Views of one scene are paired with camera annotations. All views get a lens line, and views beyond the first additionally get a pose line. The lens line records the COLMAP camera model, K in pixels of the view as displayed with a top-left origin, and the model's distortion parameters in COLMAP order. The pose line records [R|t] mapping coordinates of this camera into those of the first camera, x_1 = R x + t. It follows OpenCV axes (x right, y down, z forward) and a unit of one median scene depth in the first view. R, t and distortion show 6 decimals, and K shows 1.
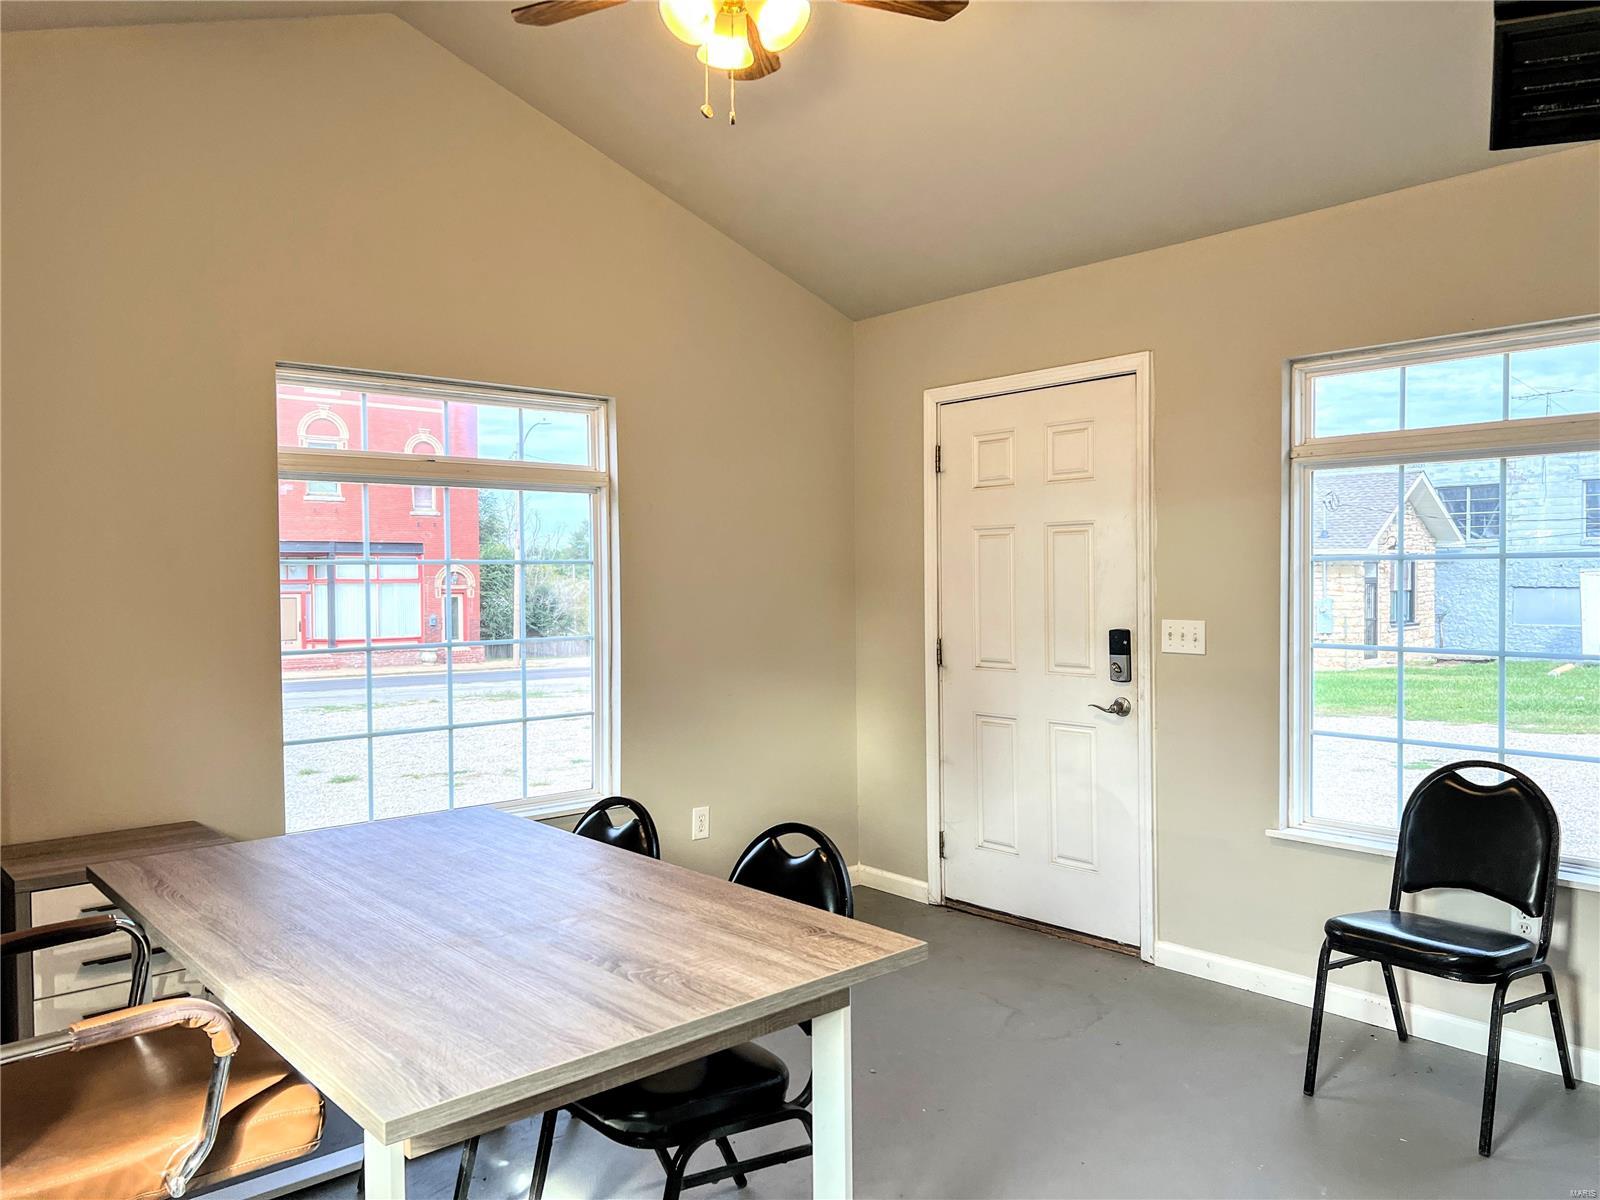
lens RADIAL K [[1205.3, 0, 809.3], [0, 1205.3, 601.7], [0, 0, 1]] dist [0.059404, -0.072777]
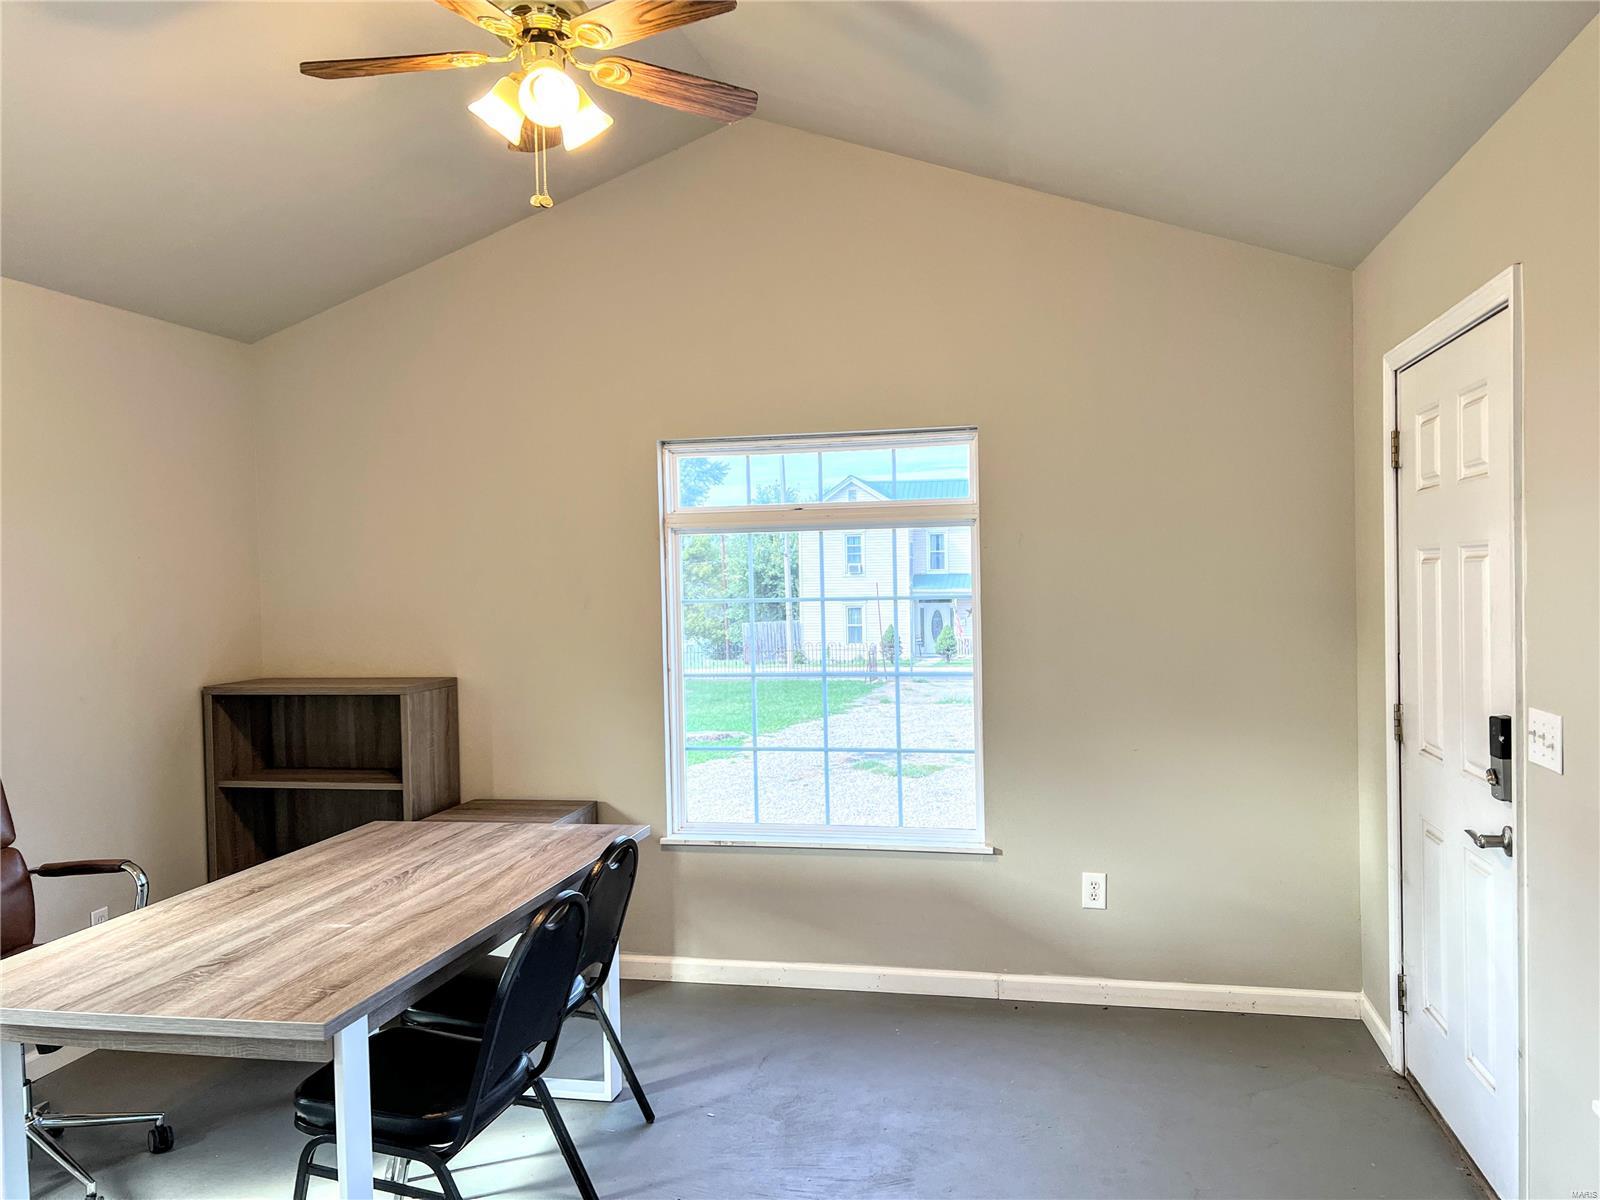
lens RADIAL K [[1205.3, 0, 809.3], [0, 1205.3, 601.7], [0, 0, 1]] dist [0.059404, -0.072777]
pose [[0.594248, 0.010848, -0.804208, 0.656478], [-0.002904, 0.999931, 0.011342, -0.049571], [0.804276, -0.004405, 0.594239, 0.404780]]
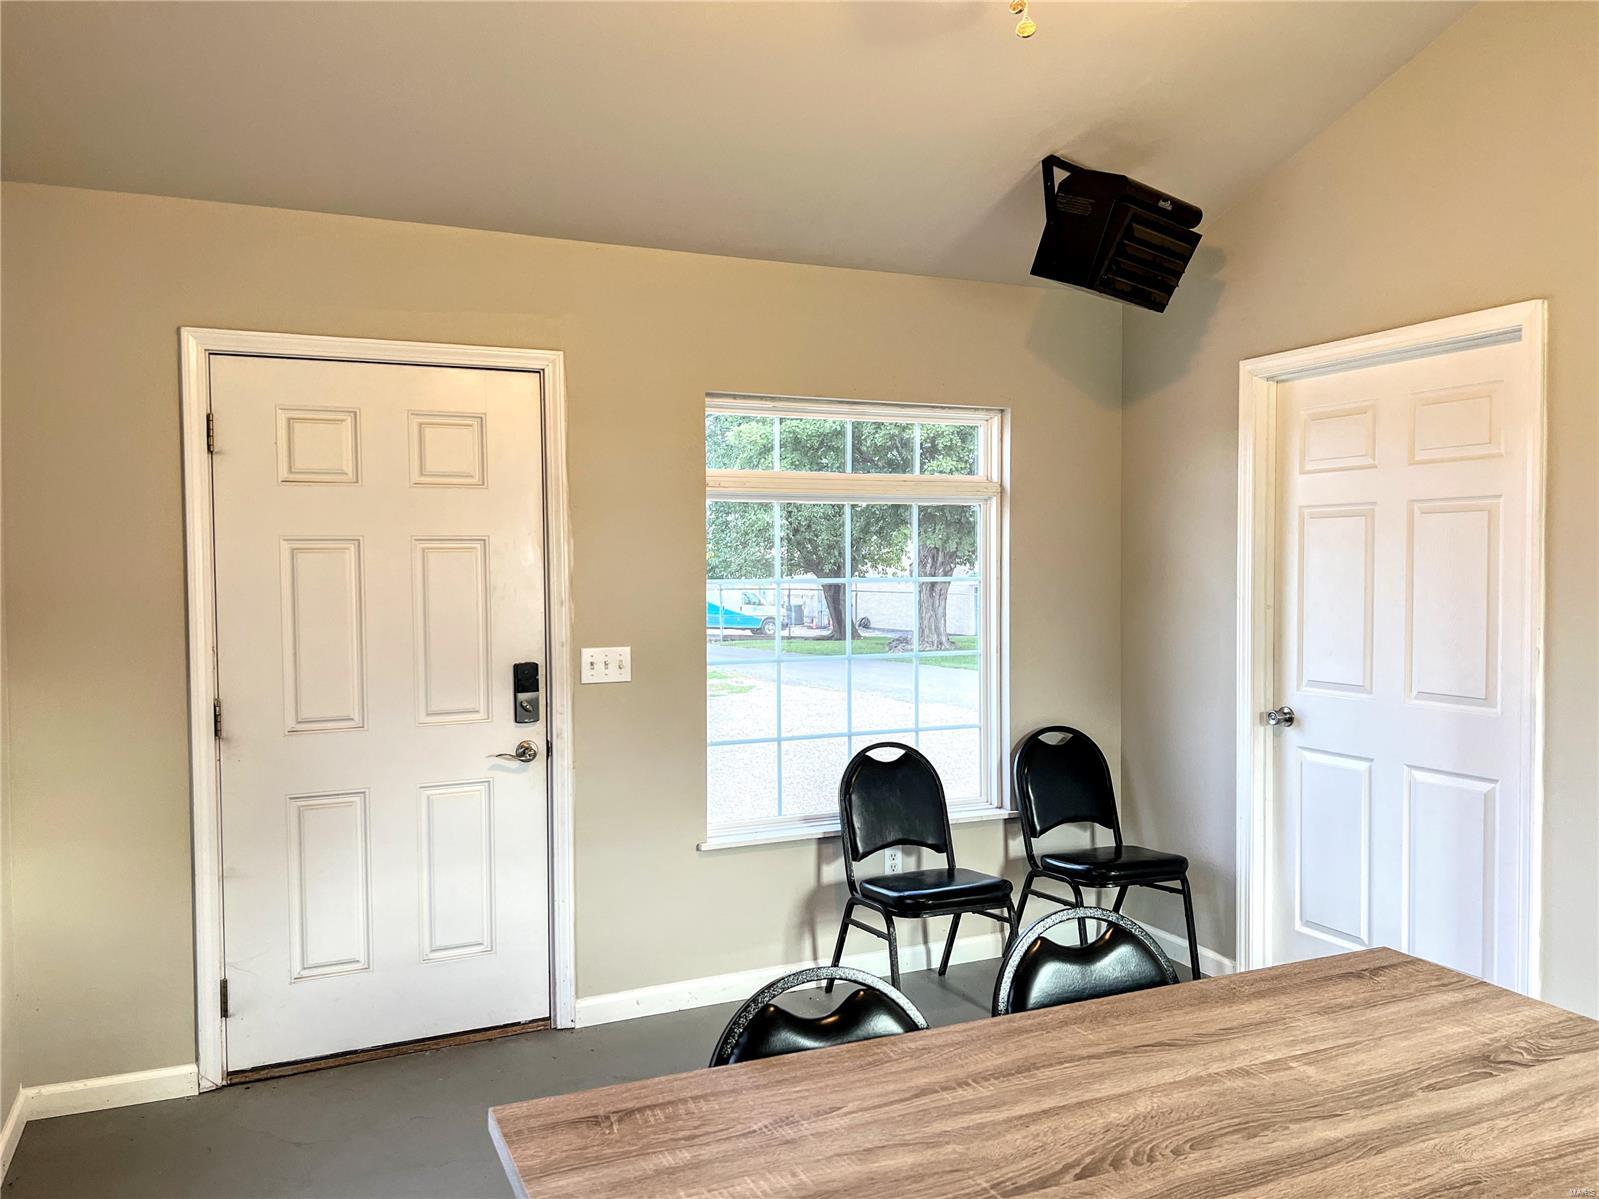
lens RADIAL K [[1204.9, 0, 801.0], [0, 1204.9, 612.7], [0, 0, 1]] dist [0.059140, -0.076798]
pose [[0.292249, -0.030463, 0.955857, -0.616991], [0.028522, 0.999326, 0.023128, -0.033054], [-0.955917, 0.020504, 0.292921, 0.661291]]
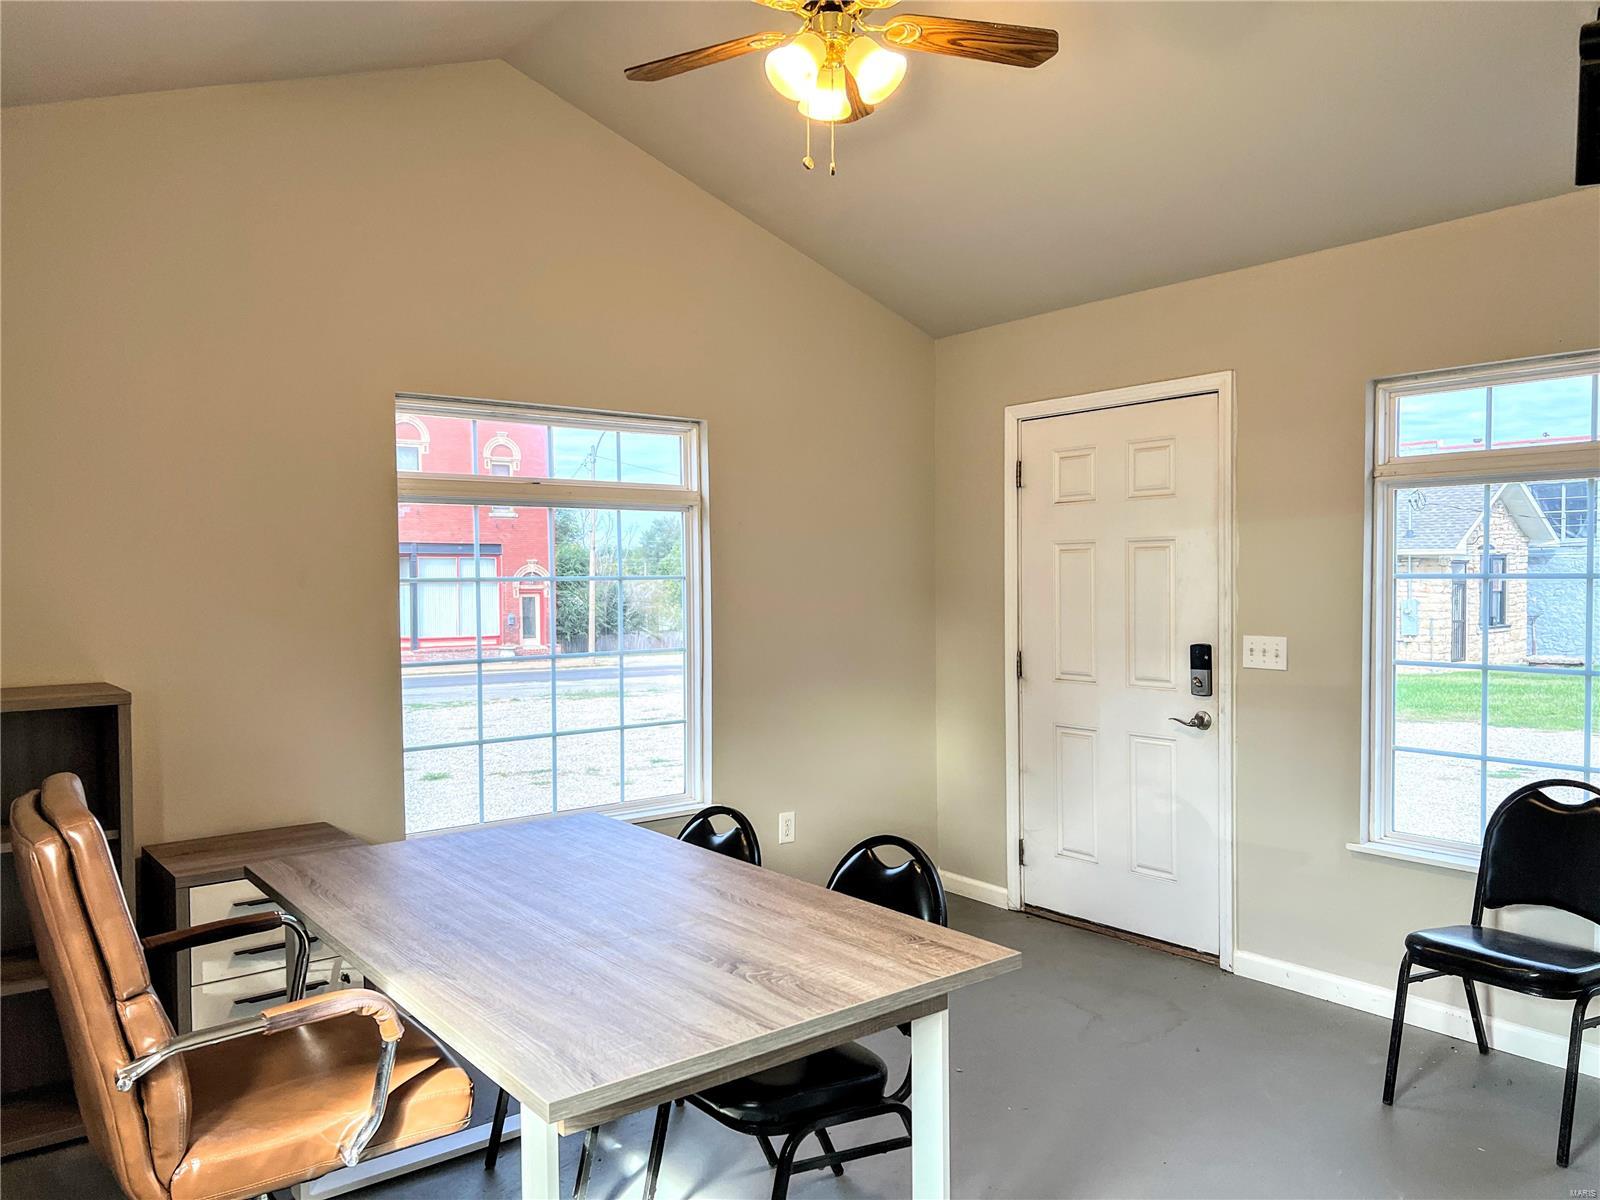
lens RADIAL K [[1205.6, 0, 801.5], [0, 1205.6, 613.2], [0, 0, 1]] dist [0.059140, -0.076798]
pose [[0.998019, 0.001911, -0.062889, -0.016714], [-0.001214, 0.999937, 0.011125, -0.016909], [0.062906, -0.011026, 0.997959, -0.044072]]
